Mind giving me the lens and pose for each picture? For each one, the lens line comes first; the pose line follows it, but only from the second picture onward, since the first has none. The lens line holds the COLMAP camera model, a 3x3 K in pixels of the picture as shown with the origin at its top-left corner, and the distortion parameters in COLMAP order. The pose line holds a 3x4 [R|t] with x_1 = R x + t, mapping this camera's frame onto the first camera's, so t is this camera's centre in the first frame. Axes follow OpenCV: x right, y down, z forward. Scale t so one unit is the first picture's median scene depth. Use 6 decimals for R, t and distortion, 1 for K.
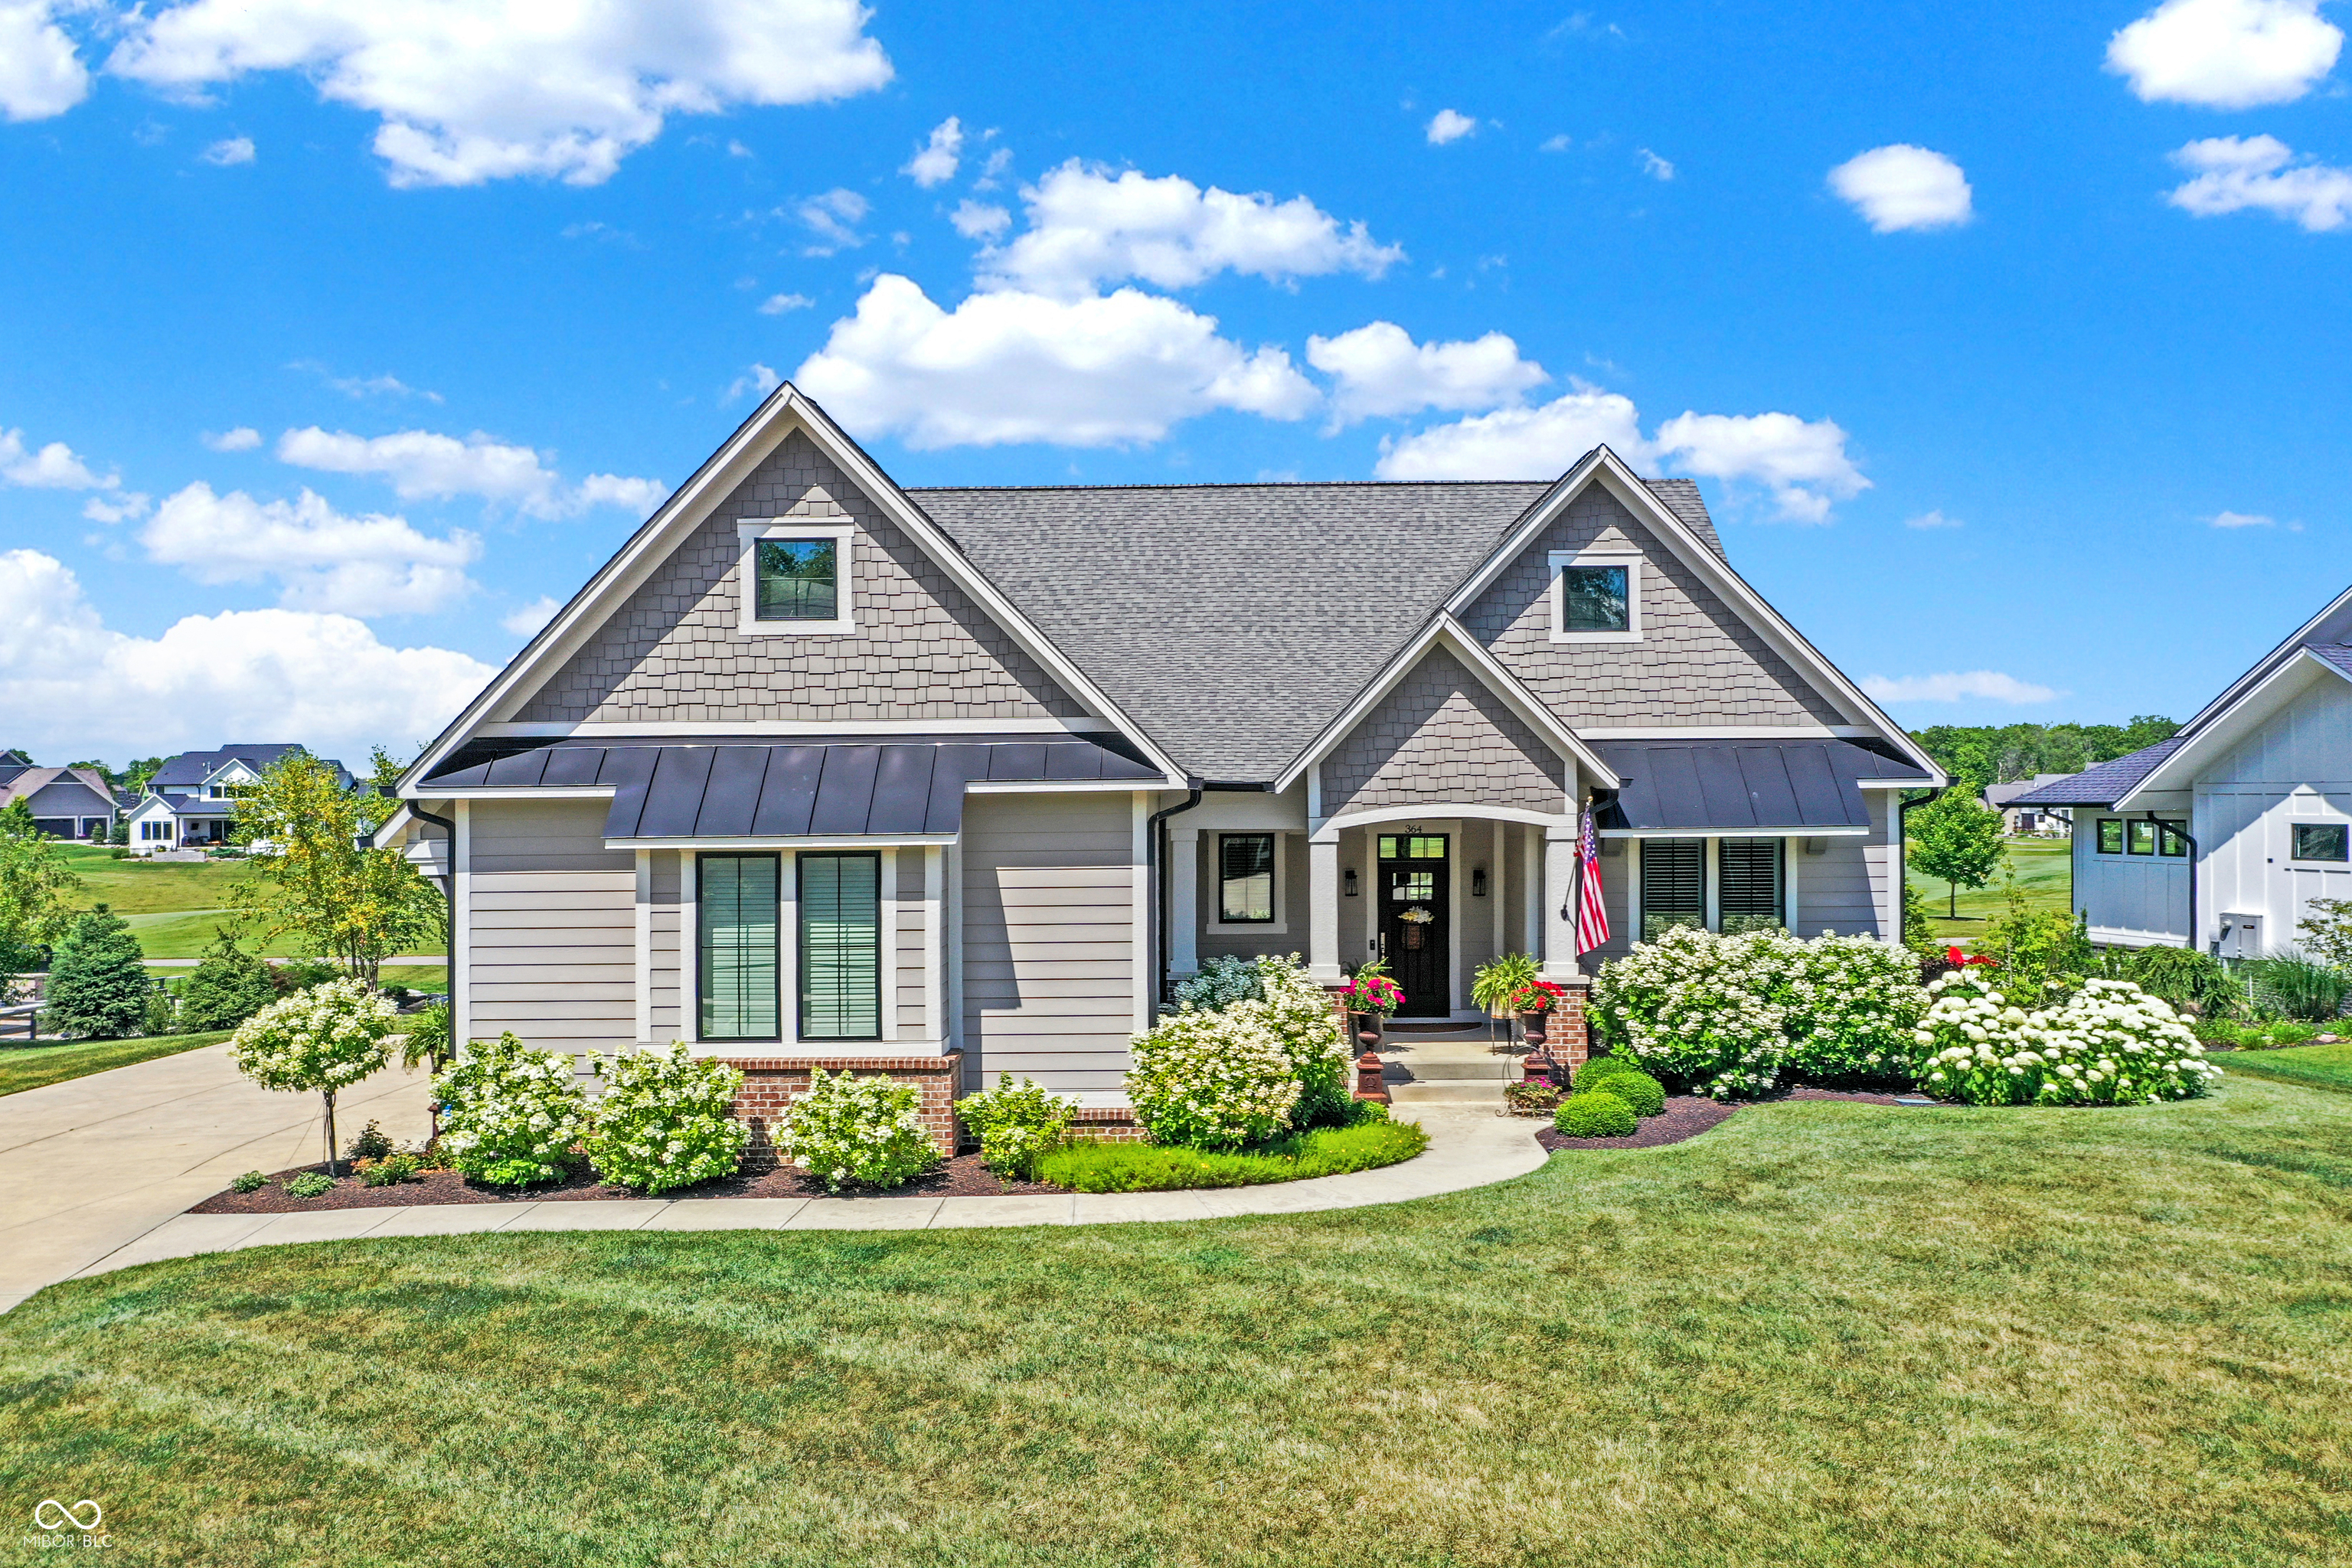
lens RADIAL K [[1896.7, 0, 1176.0], [0, 1896.7, 784.0], [0, 0, 1]] dist [0.003511, 0.003260]
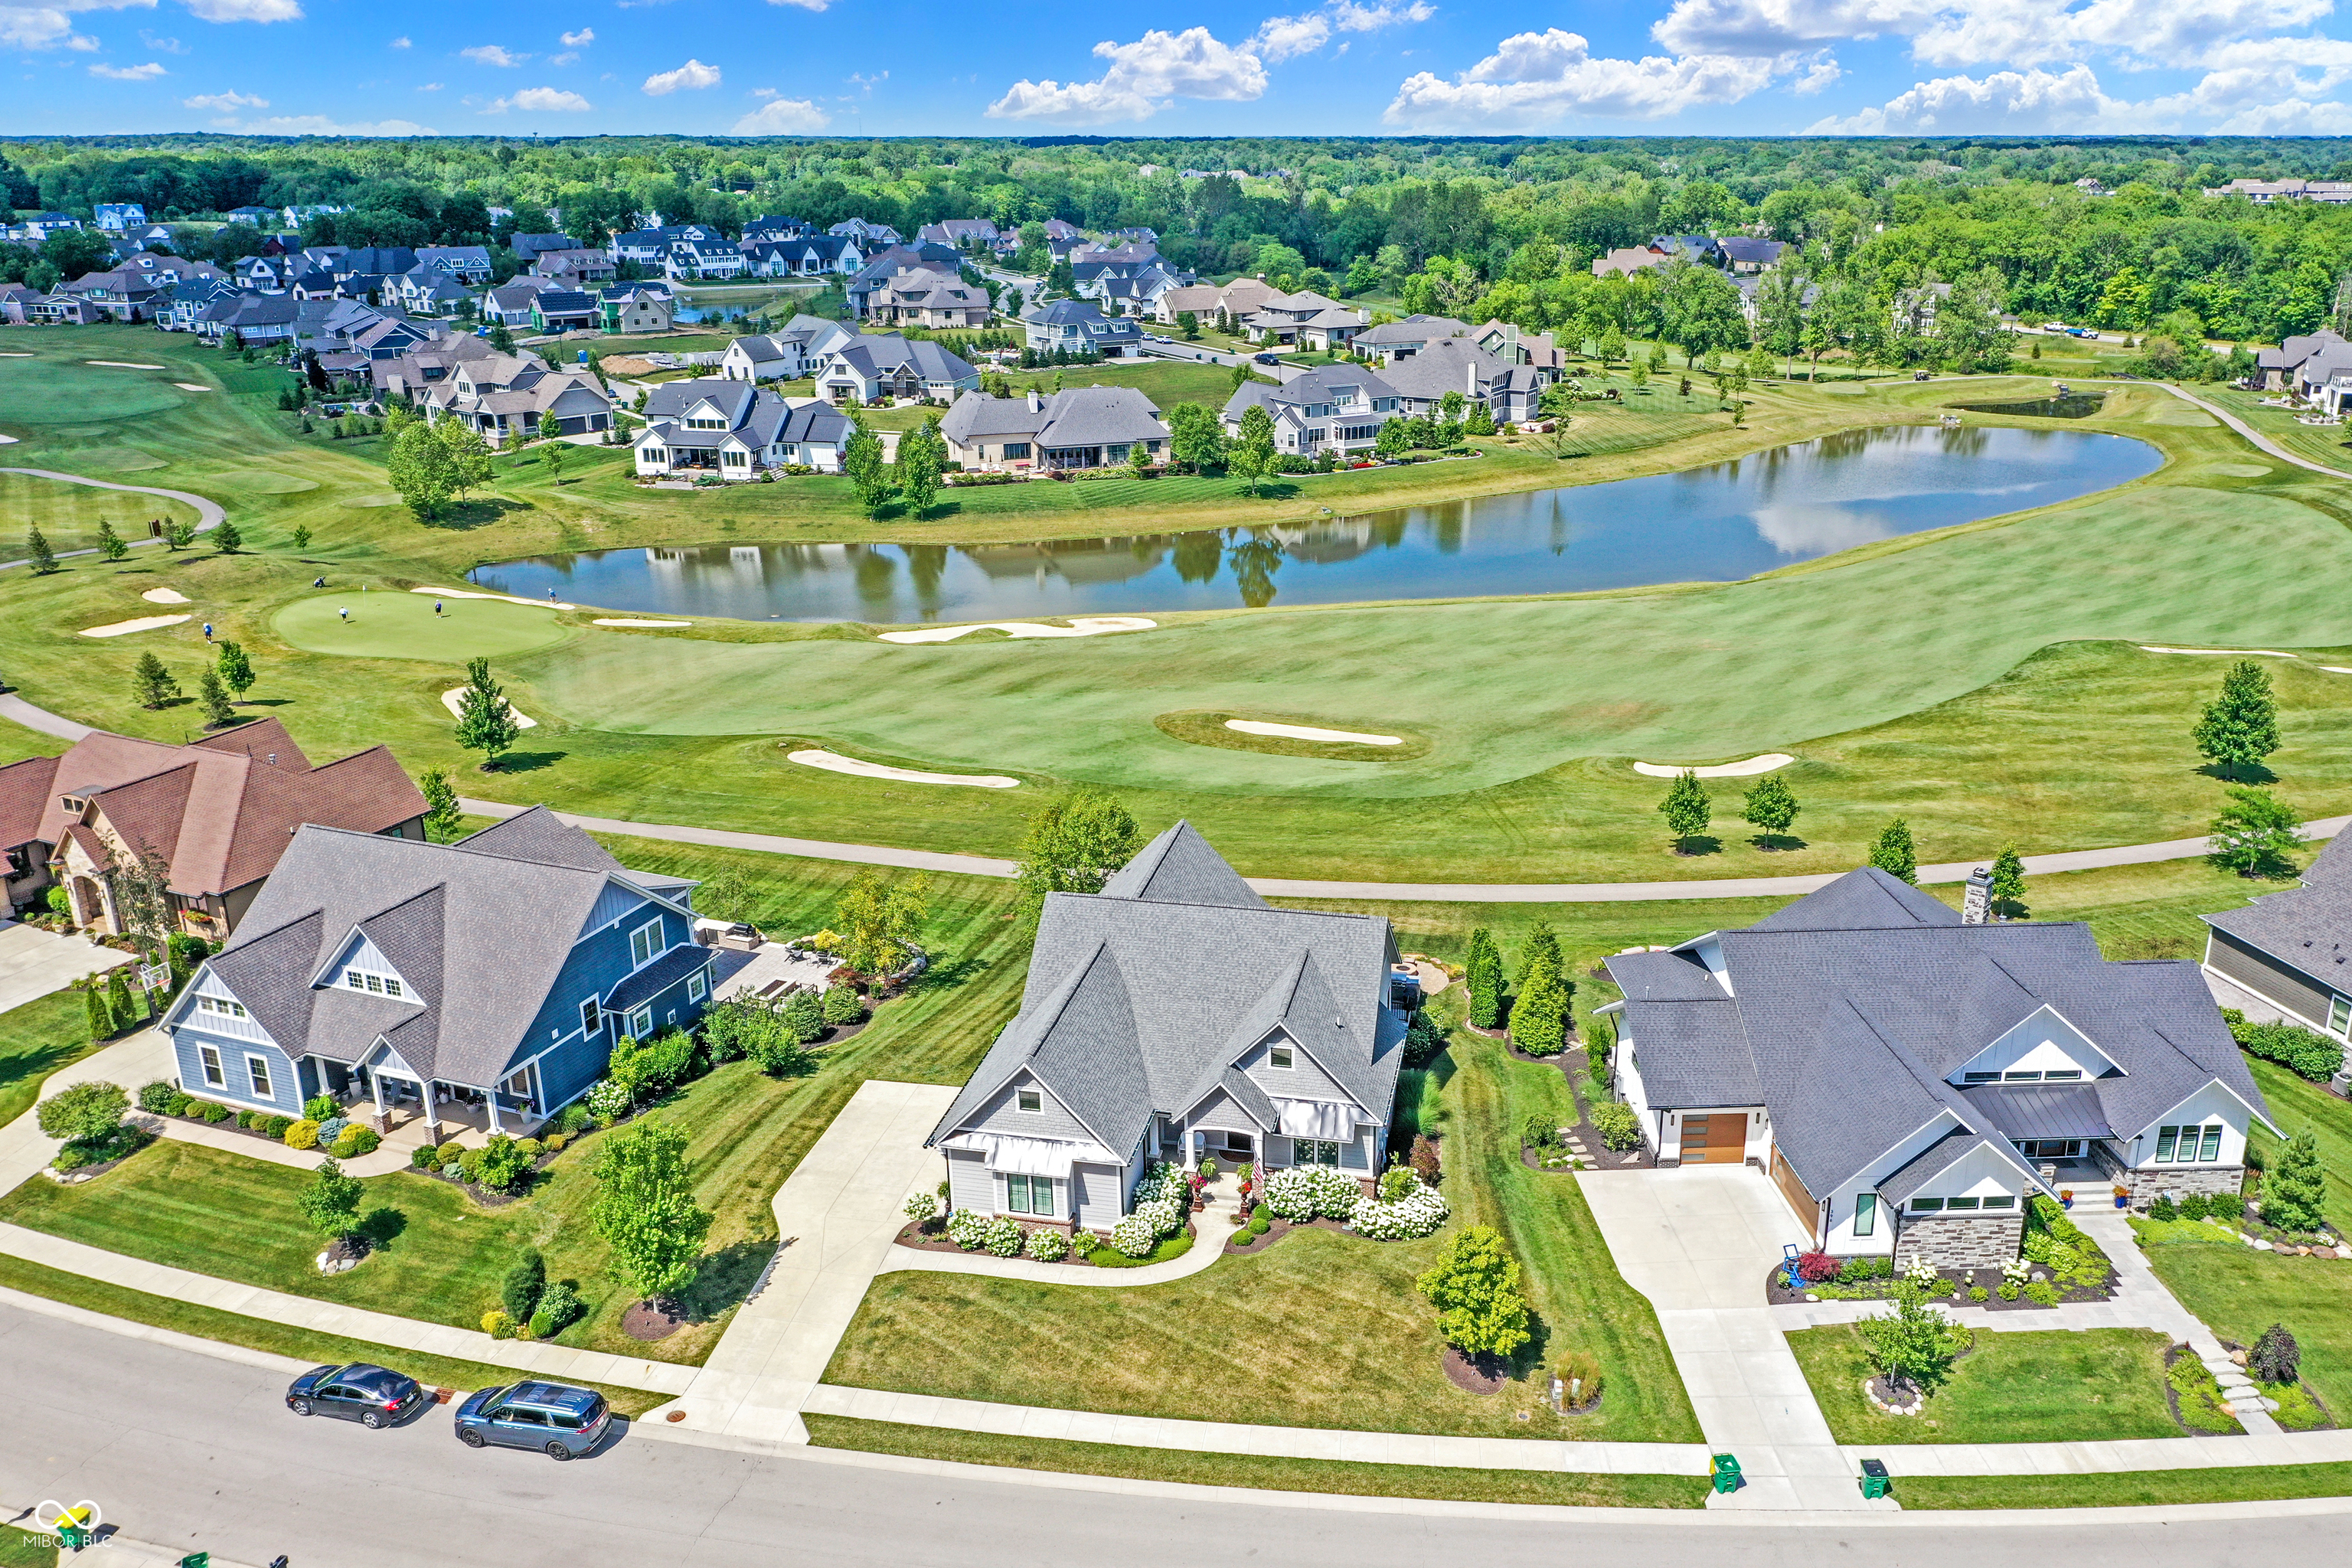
lens RADIAL K [[1980.3, 0, 1179.5], [0, 1980.3, 751.4], [0, 0, 1]] dist [0.005397, 0.008376]
pose [[0.981041, 0.056327, -0.185436, 0.676338], [0.009360, 0.941945, 0.335638, -1.793597], [0.193576, -0.331010, 0.923559, -2.036017]]
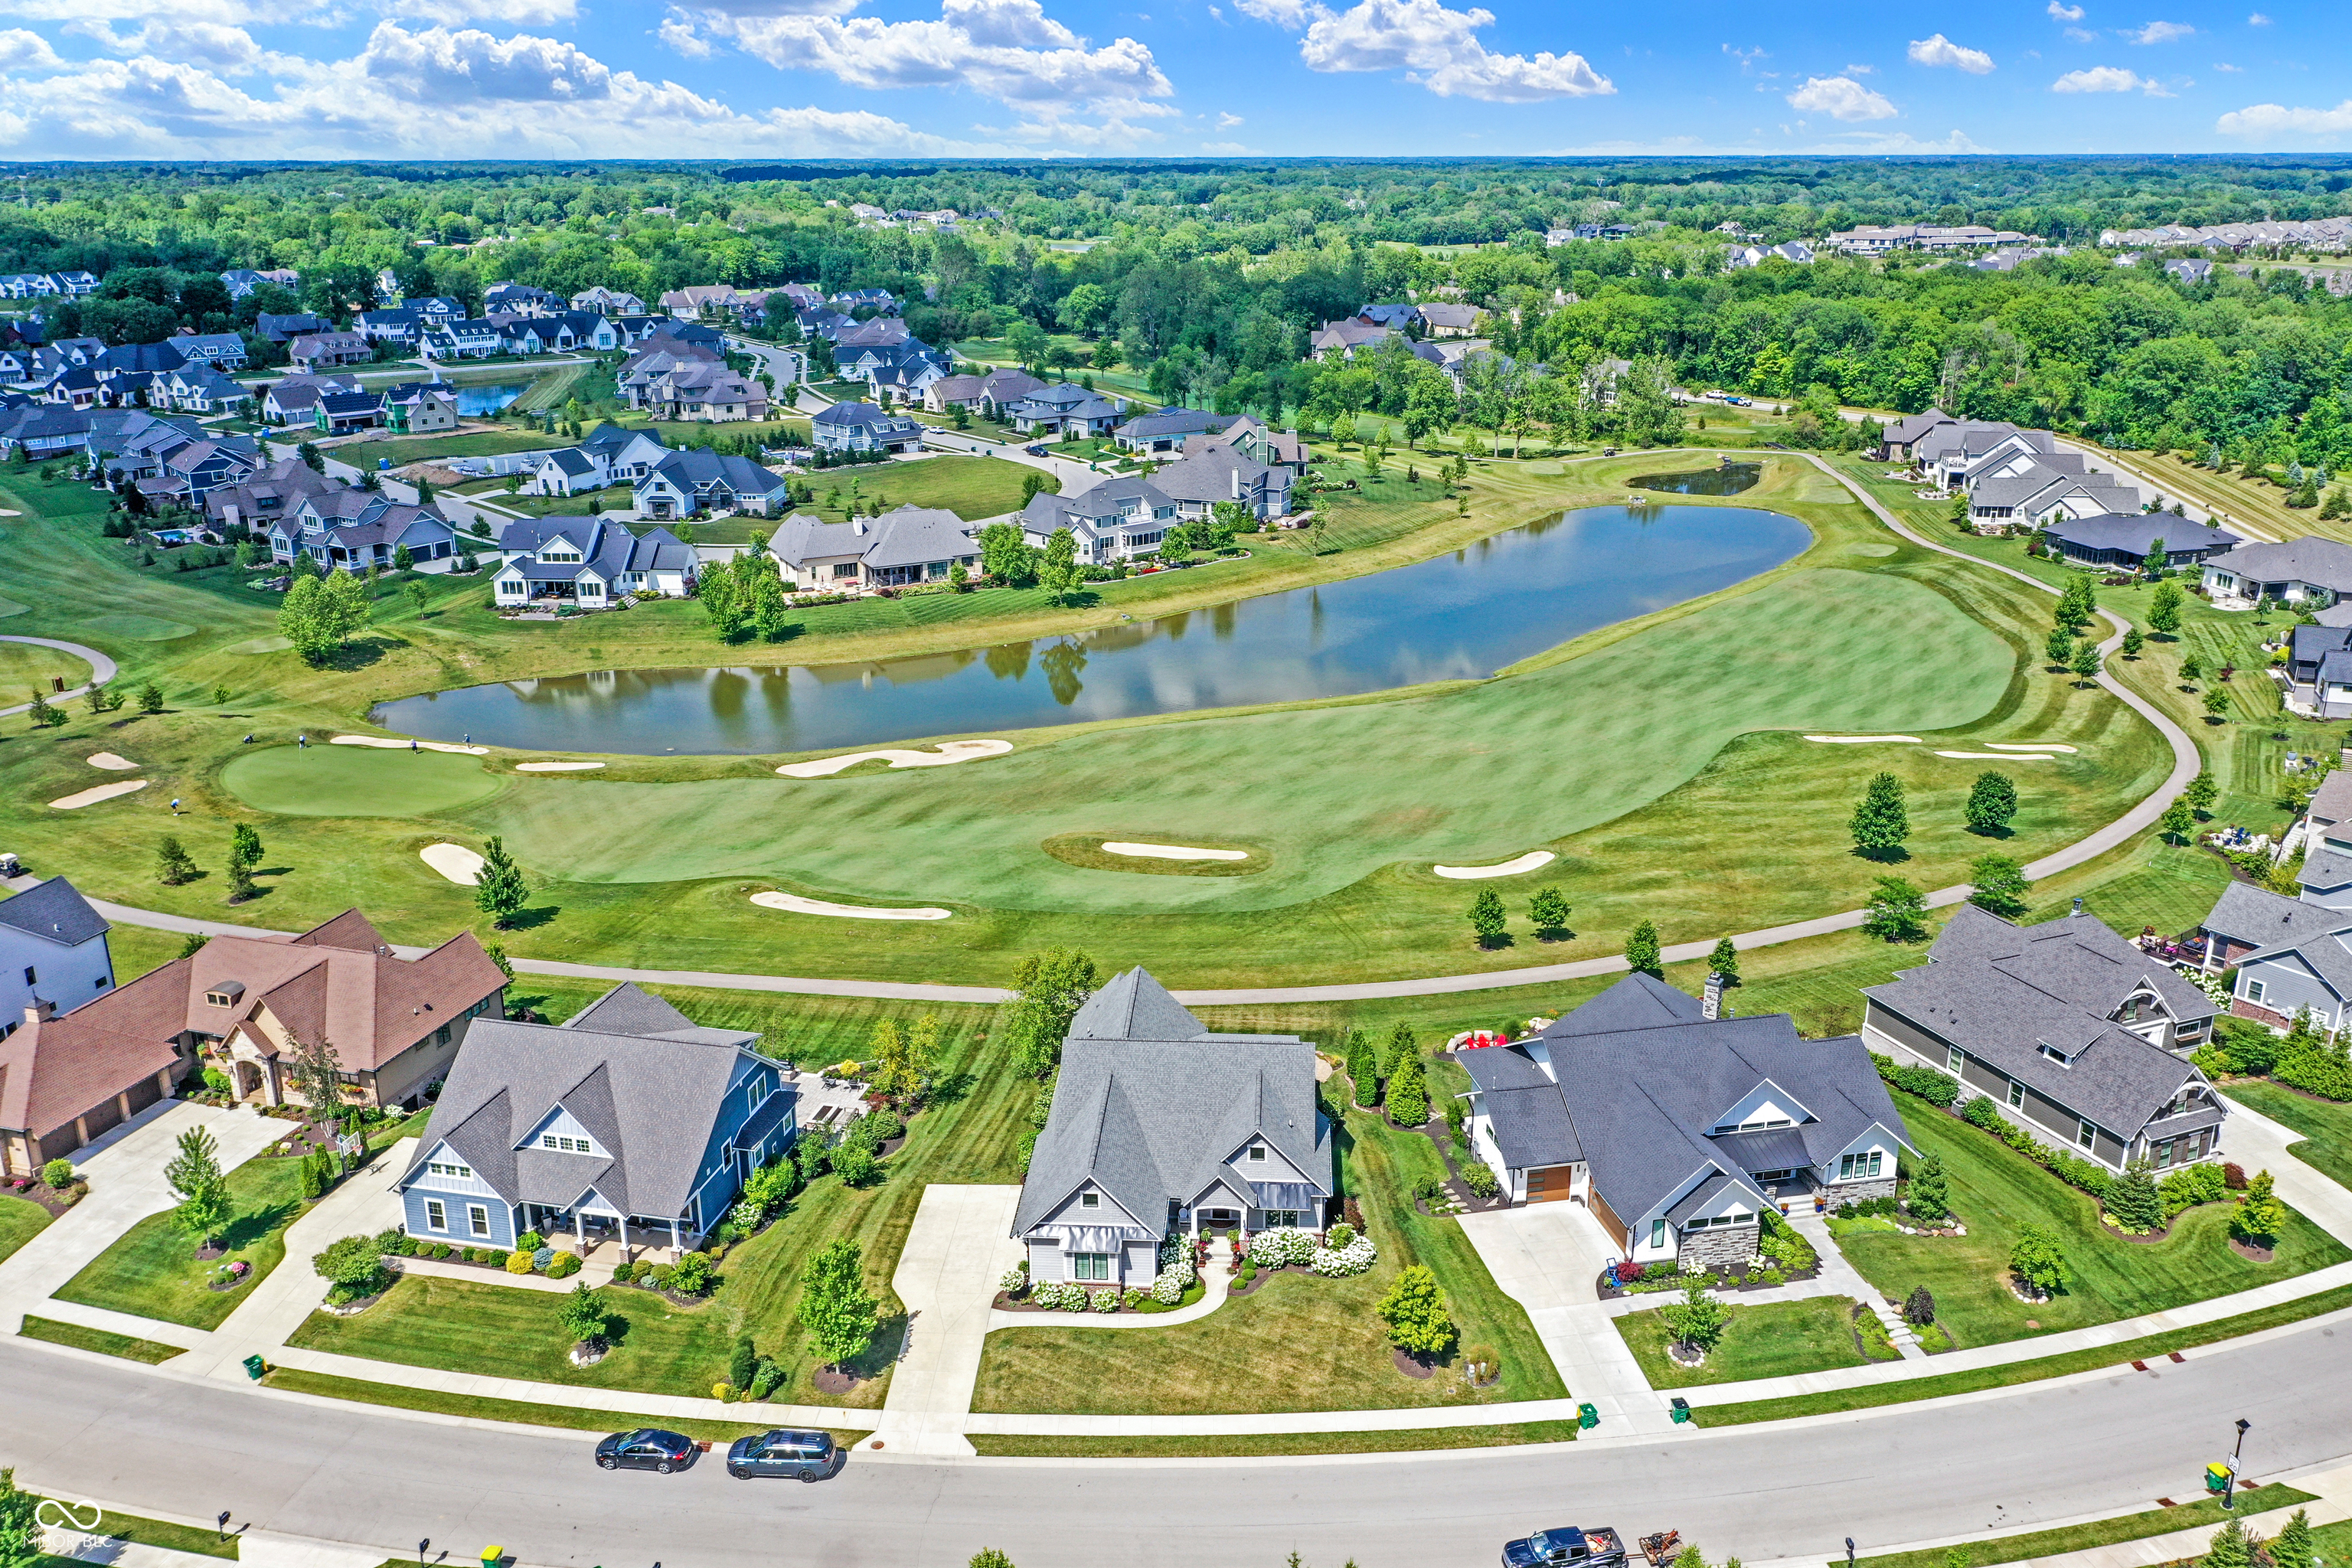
lens RADIAL K [[1980.3, 0, 1179.5], [0, 1980.3, 751.4], [0, 0, 1]] dist [0.005397, 0.008376]
pose [[0.999211, 0.013189, -0.037467, 0.211091], [0.000215, 0.941456, 0.337137, -2.721123], [0.039720, -0.336879, 0.940710, -3.270415]]
